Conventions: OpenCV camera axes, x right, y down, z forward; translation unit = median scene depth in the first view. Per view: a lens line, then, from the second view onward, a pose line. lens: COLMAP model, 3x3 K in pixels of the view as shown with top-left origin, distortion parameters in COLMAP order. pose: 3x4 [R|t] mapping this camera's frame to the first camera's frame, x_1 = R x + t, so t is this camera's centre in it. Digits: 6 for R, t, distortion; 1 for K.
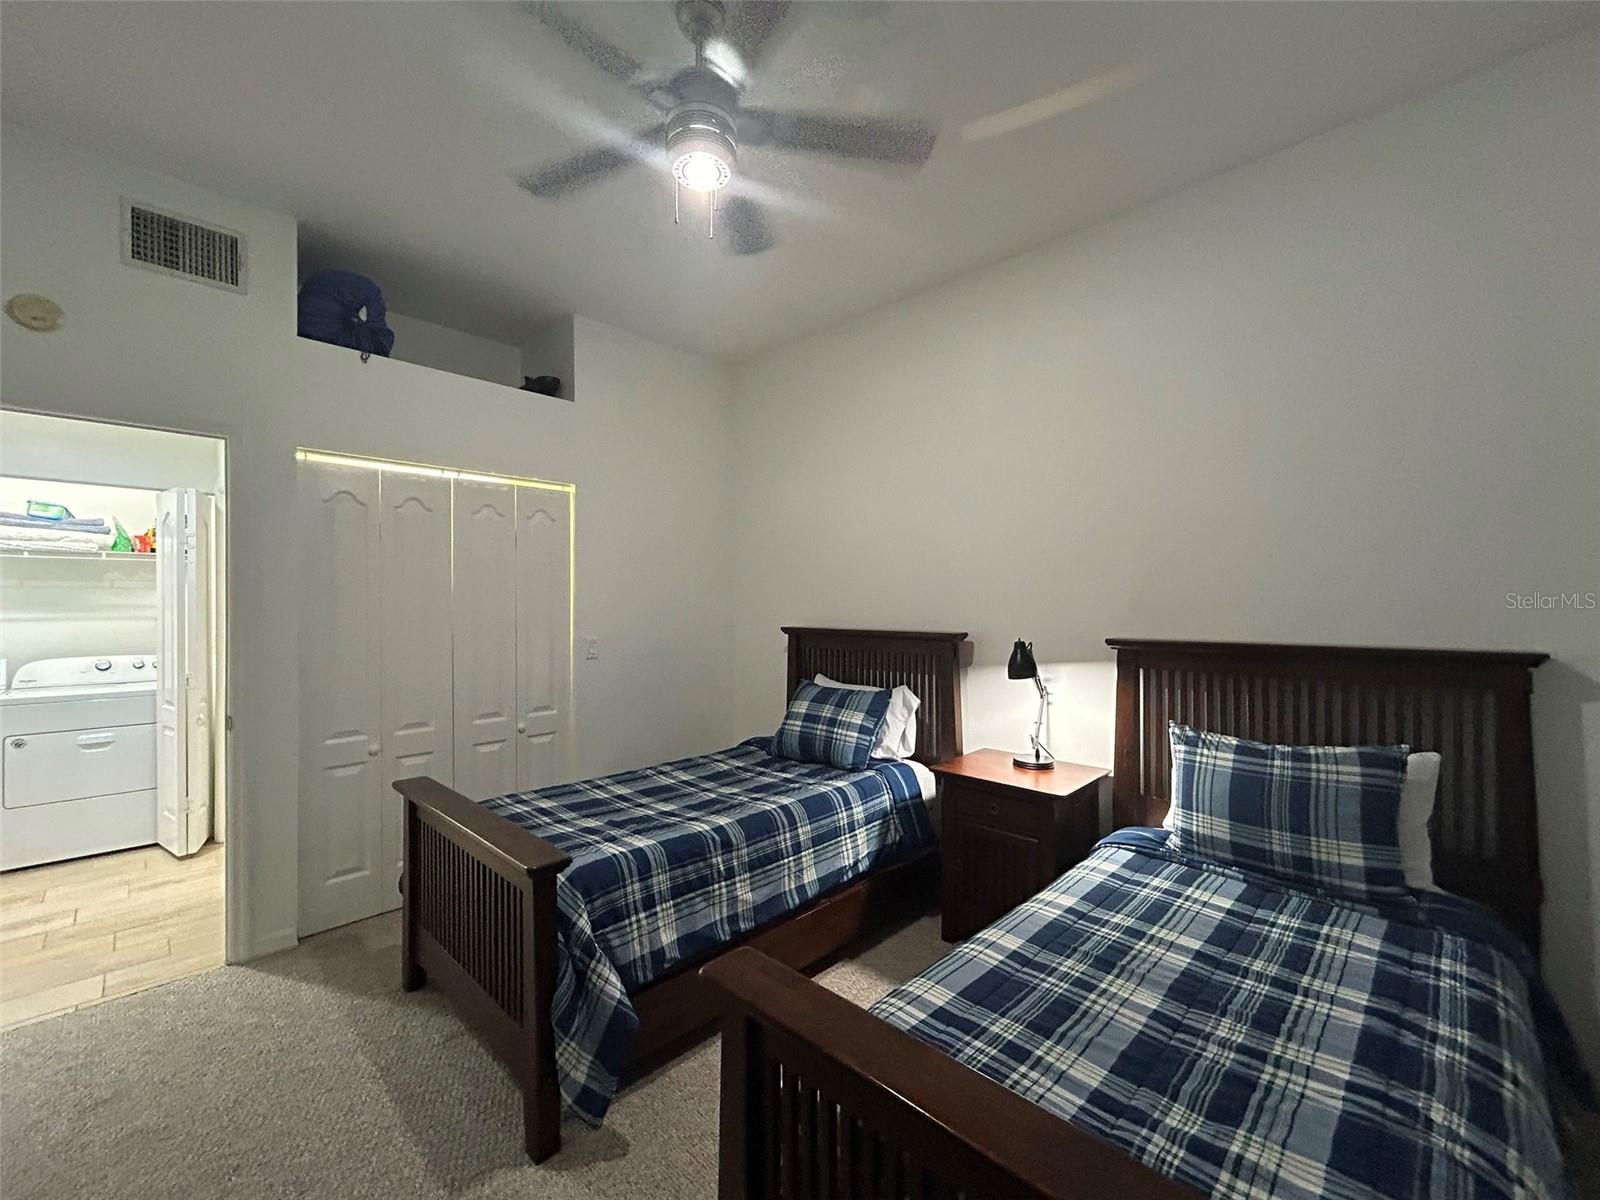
lens RADIAL K [[647.0, 0, 795.8], [0, 647.0, 604.0], [0, 0, 1]] dist [-0.002210, 0.001067]
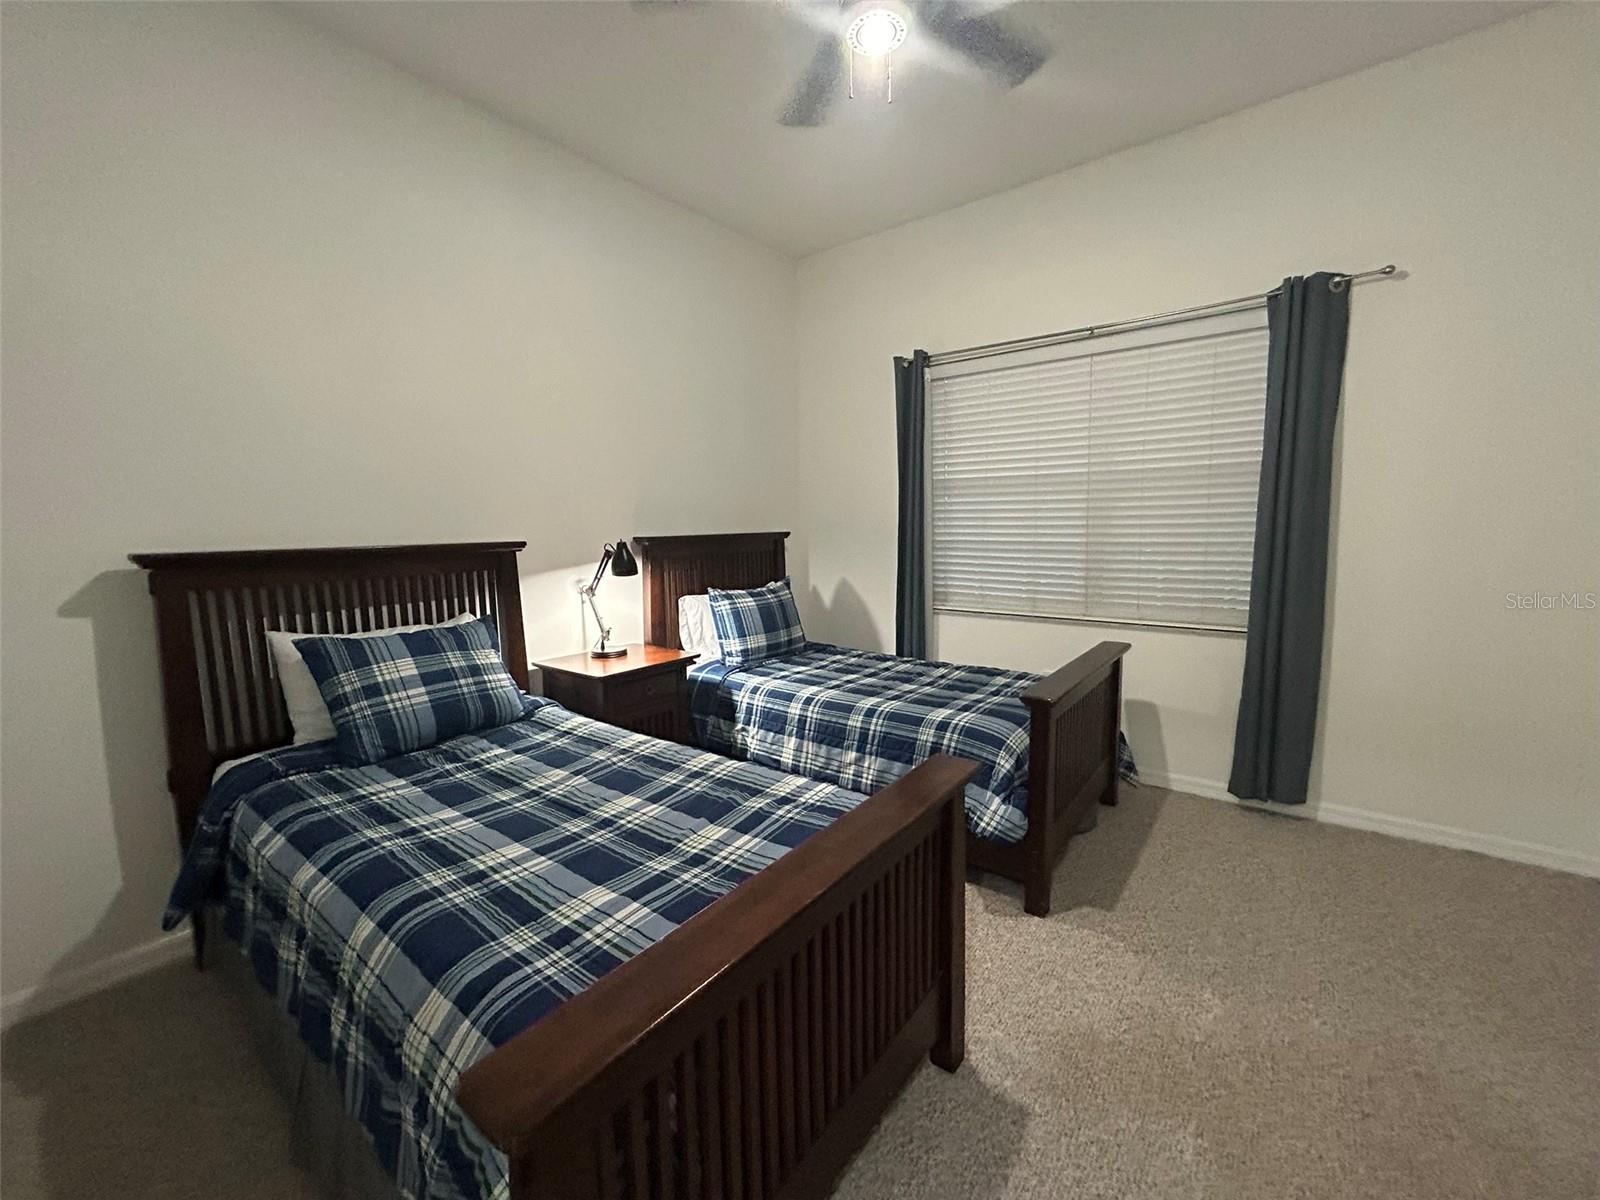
lens RADIAL K [[647.0, 0, 794.5], [0, 647.0, 602.2], [0, 0, 1]] dist [-0.002210, 0.001067]
pose [[-0.134995, -0.129553, 0.982340, -0.855653], [-0.004141, 0.991481, 0.130189, 0.011803], [-0.990838, 0.013507, -0.134382, 0.910731]]
